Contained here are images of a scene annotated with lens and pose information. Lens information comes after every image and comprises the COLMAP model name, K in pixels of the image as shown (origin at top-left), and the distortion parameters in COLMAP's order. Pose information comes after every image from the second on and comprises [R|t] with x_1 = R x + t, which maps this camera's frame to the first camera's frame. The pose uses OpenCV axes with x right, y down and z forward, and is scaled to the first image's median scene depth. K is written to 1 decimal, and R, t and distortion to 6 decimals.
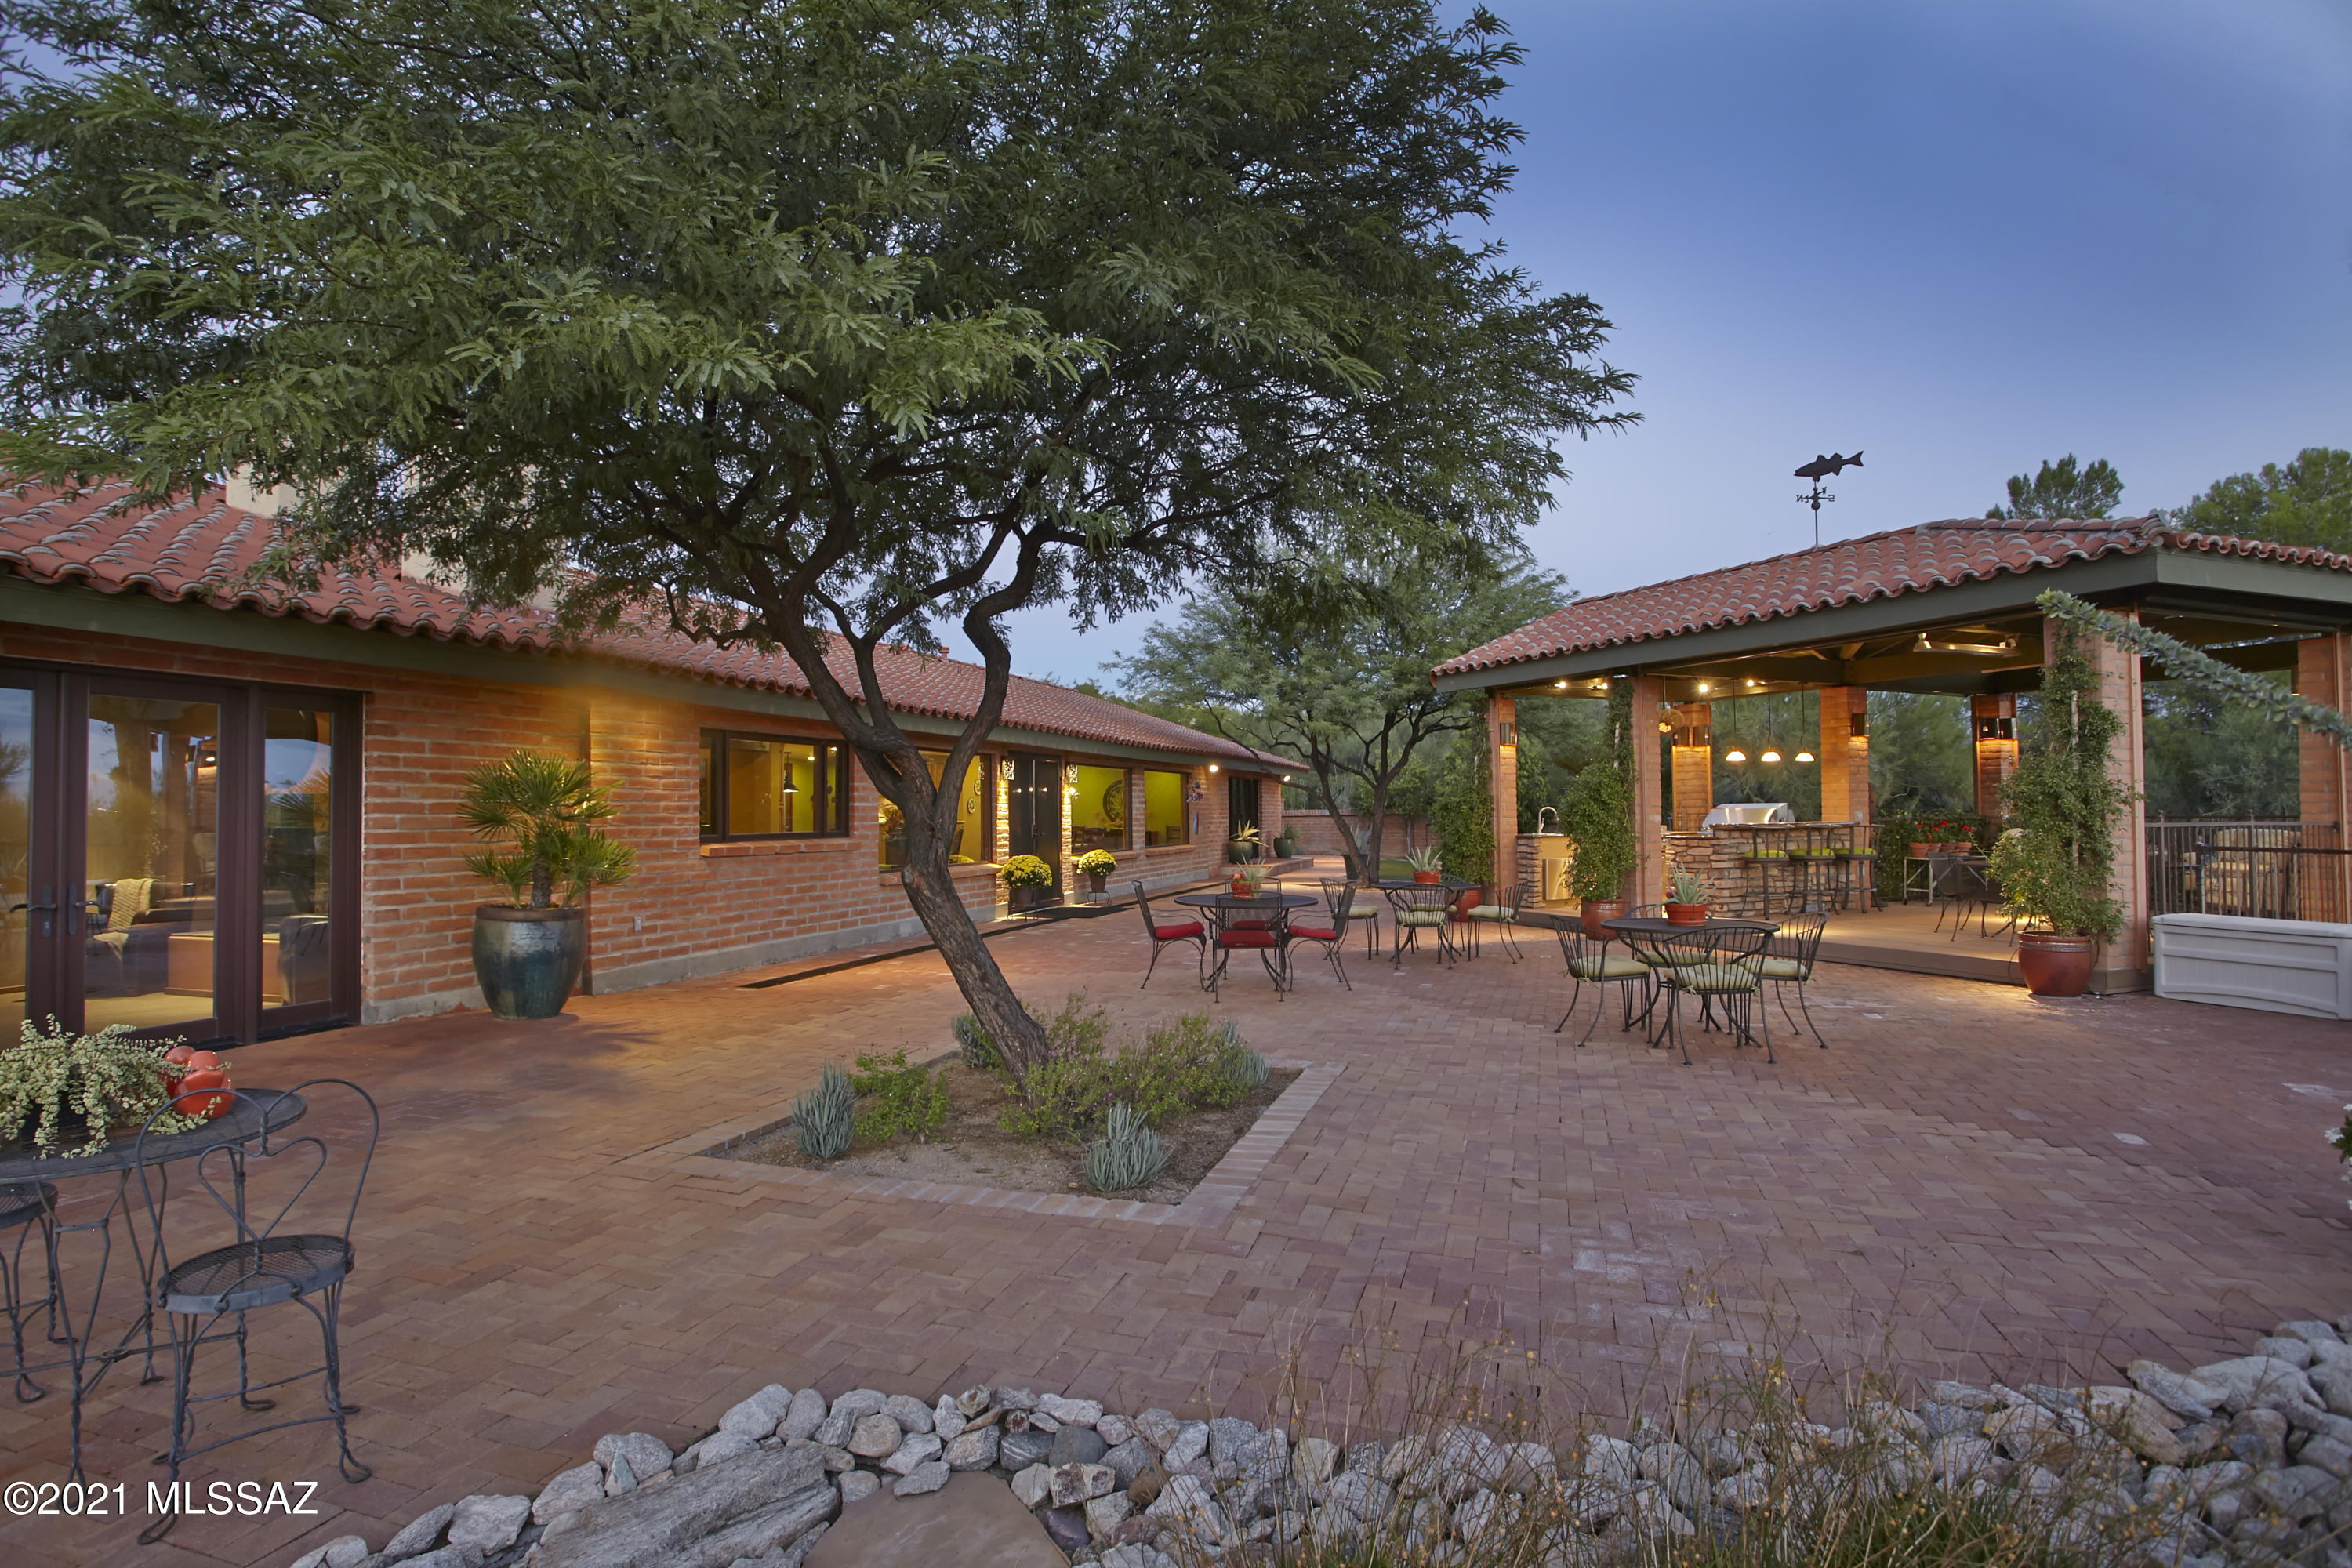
lens RADIAL K [[1202.7, 0, 1157.3], [0, 1202.7, 782.2], [0, 0, 1]] dist [-0.084426, 0.054007]
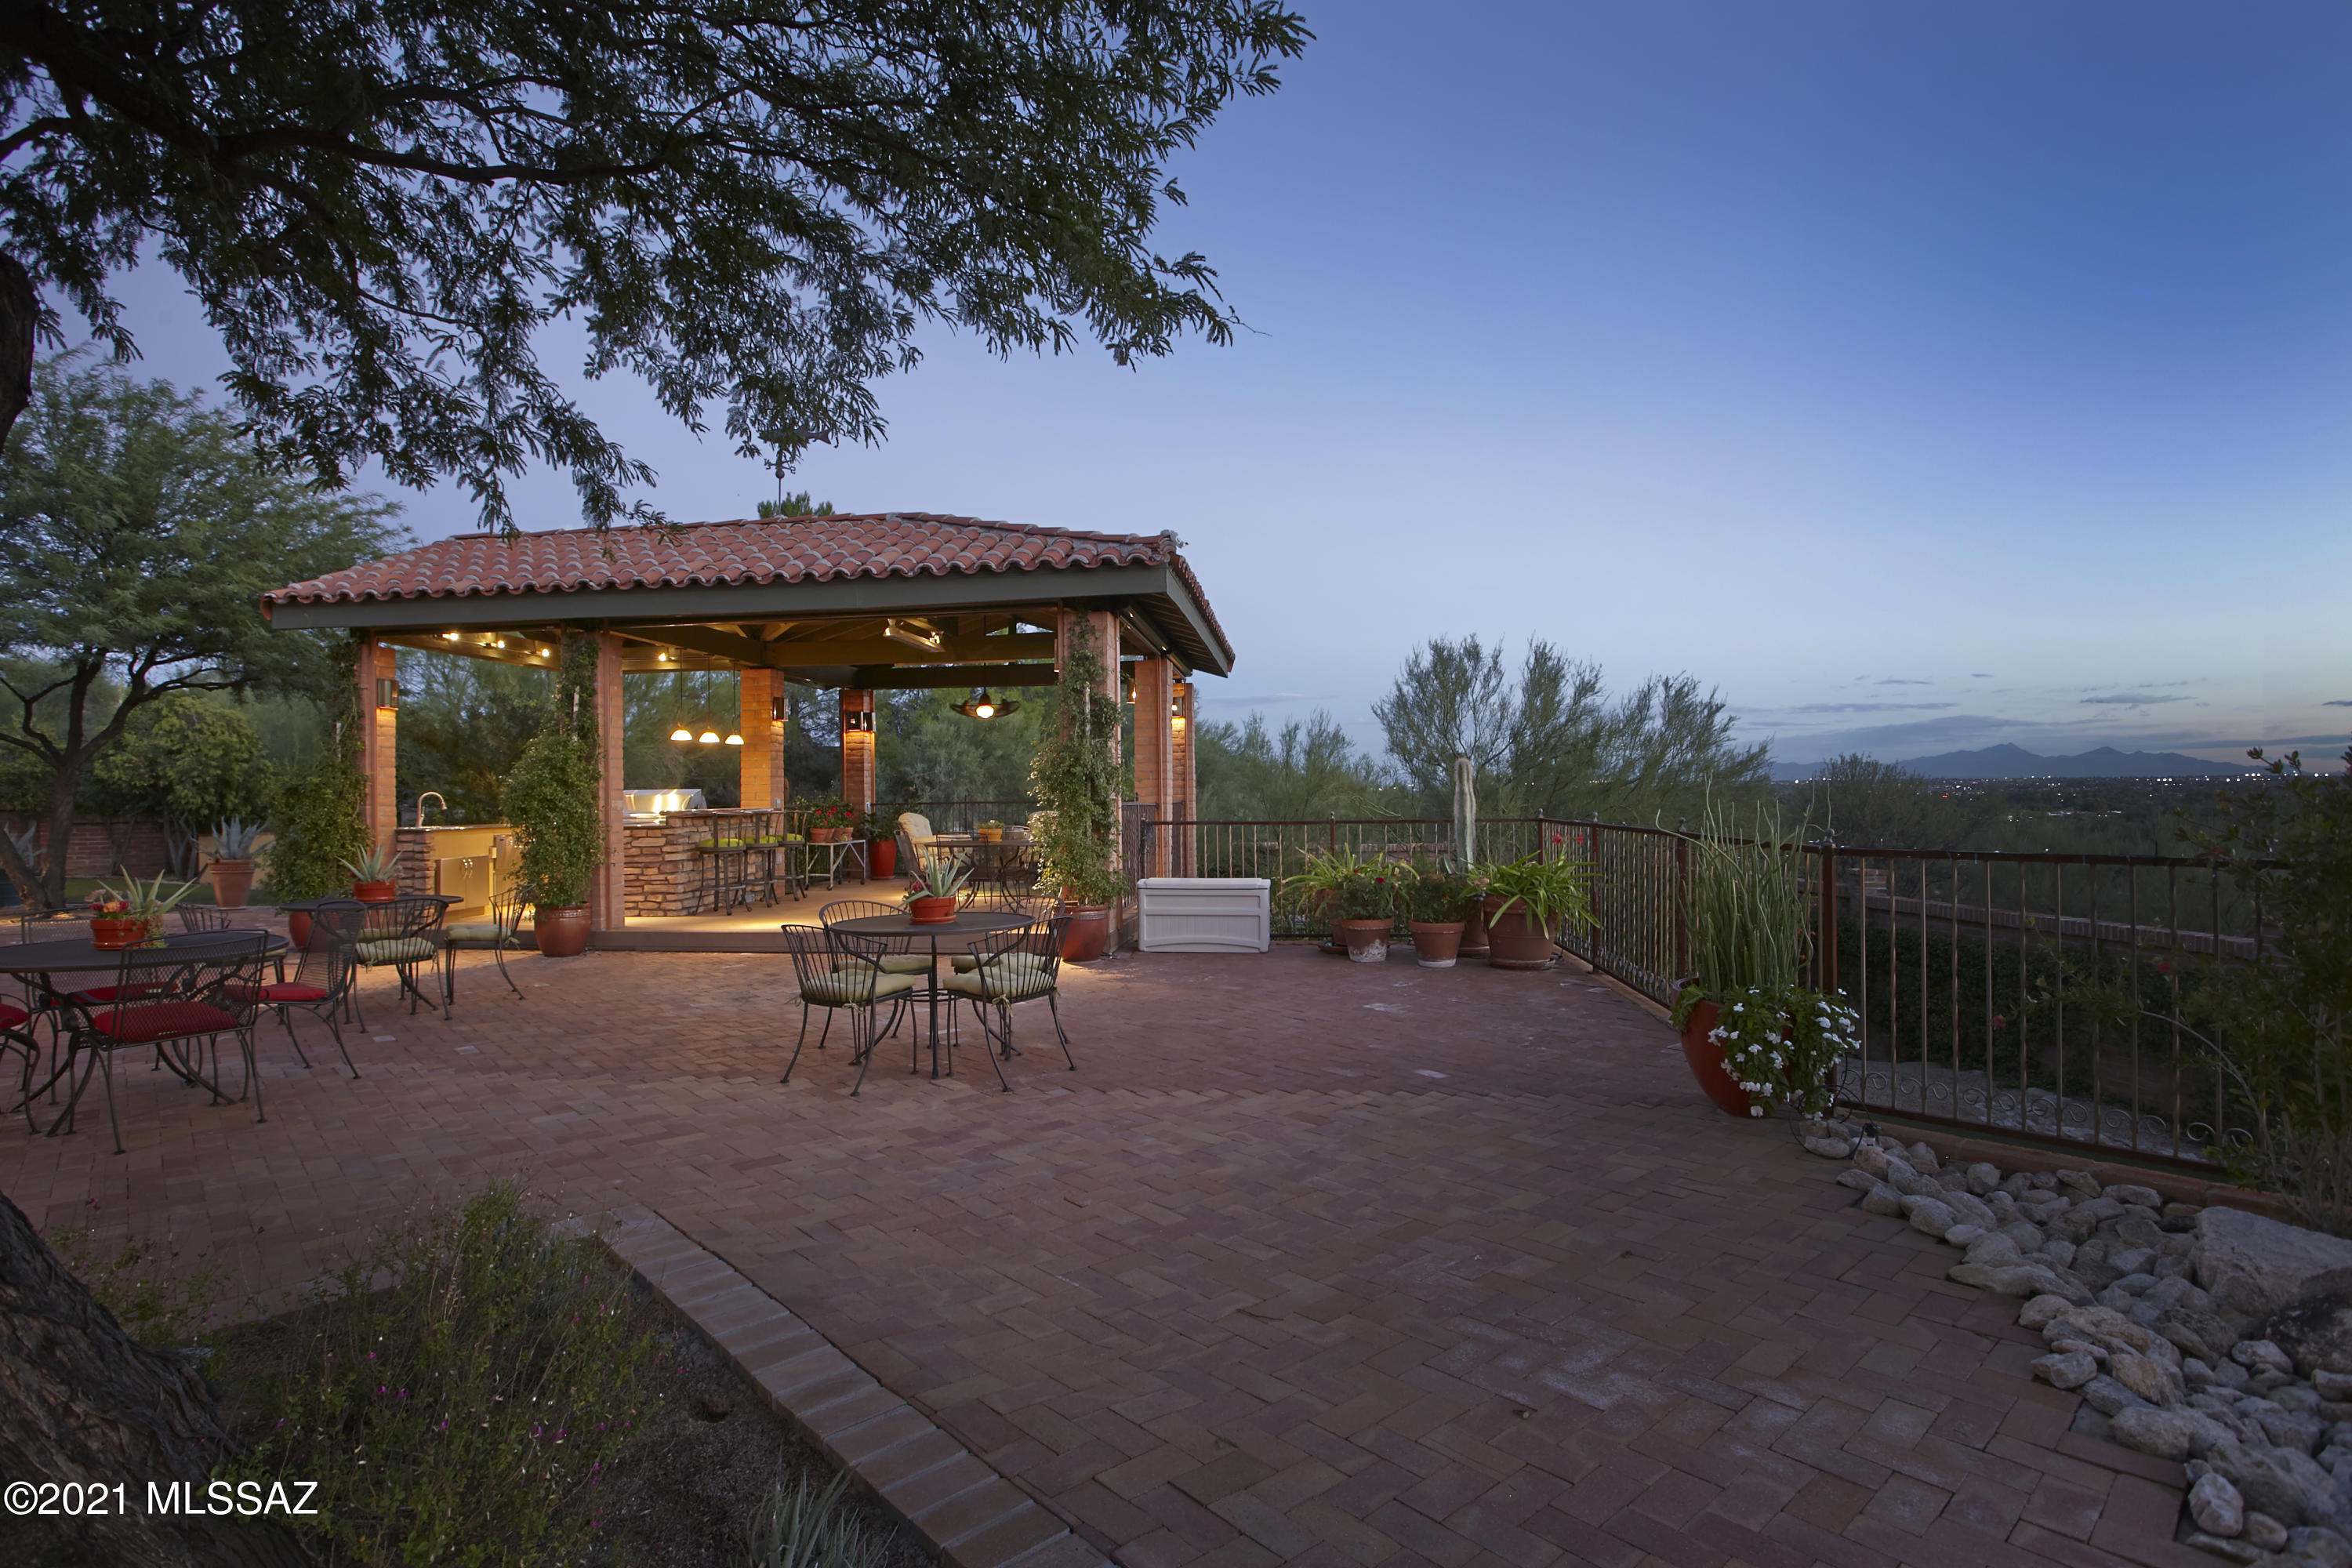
lens RADIAL K [[1202.7, 0, 1157.3], [0, 1202.7, 782.2], [0, 0, 1]] dist [-0.084426, 0.054007]
pose [[0.509371, 0.011333, 0.860473, -0.103453], [-0.013779, 0.999892, -0.005013, 0.013706], [-0.860437, -0.009303, 0.509472, 0.239752]]
